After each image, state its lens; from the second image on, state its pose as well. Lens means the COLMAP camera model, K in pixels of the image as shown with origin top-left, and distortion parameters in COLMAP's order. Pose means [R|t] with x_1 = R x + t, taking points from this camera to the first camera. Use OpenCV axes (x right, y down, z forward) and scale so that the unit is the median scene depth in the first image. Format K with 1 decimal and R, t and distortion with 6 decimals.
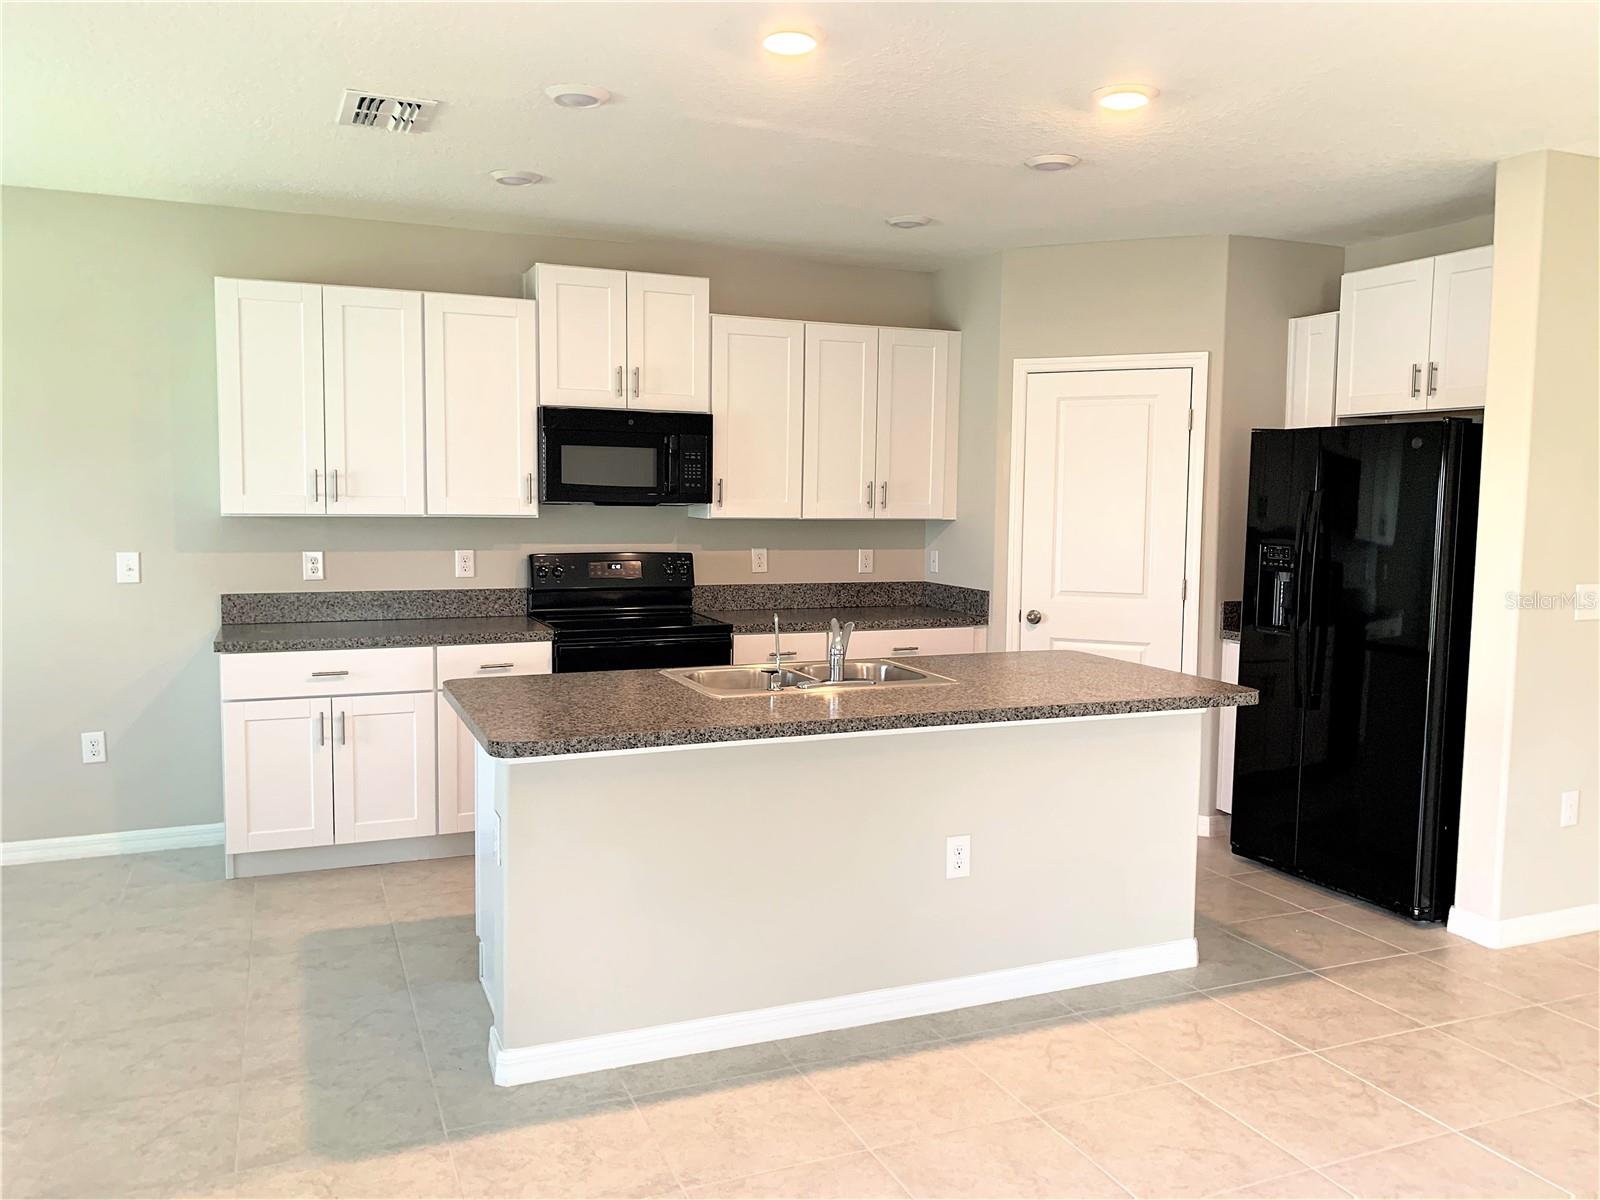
lens RADIAL K [[1224.5, 0, 799.3], [0, 1224.5, 589.6], [0, 0, 1]] dist [0.044521, -0.111222]
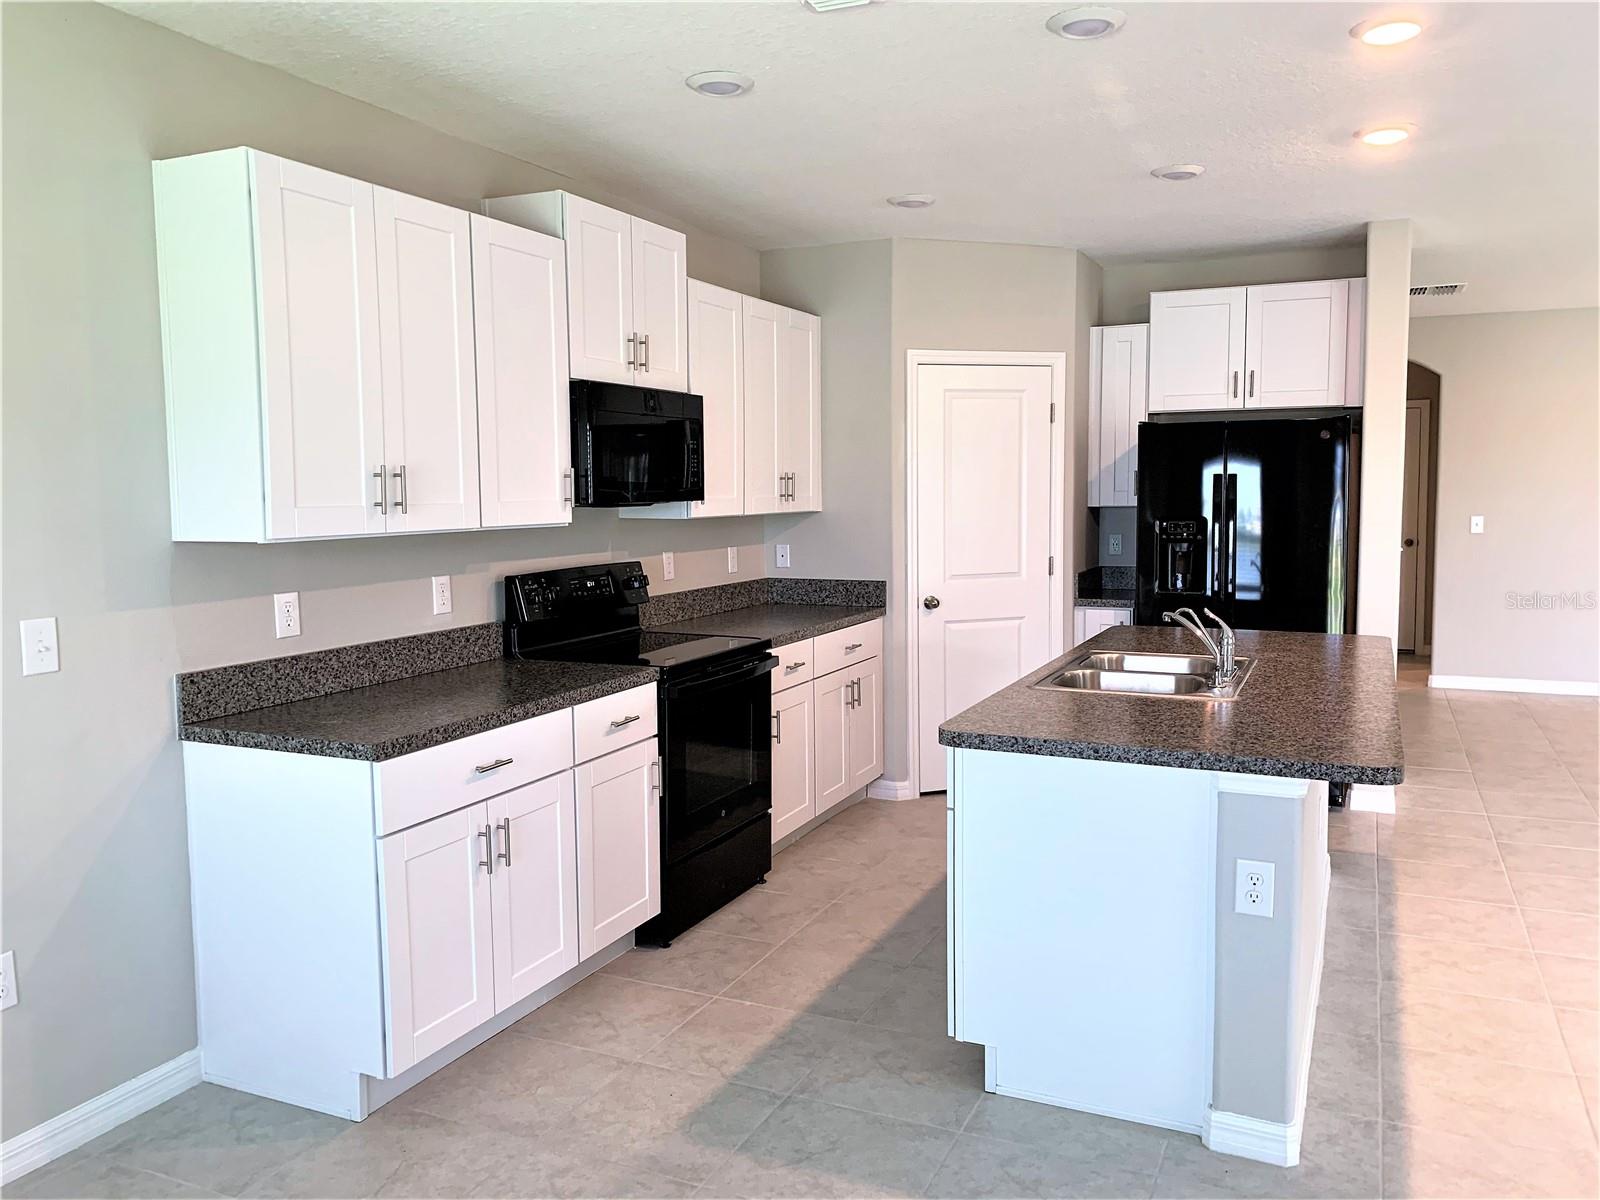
lens RADIAL K [[1224.2, 0, 797.1], [0, 1224.2, 588.0], [0, 0, 1]] dist [0.062751, -0.099887]
pose [[0.740862, -0.076977, 0.667231, -0.626036], [0.073634, 0.996732, 0.033232, -0.035107], [-0.667608, 0.024511, 0.744109, 0.340069]]
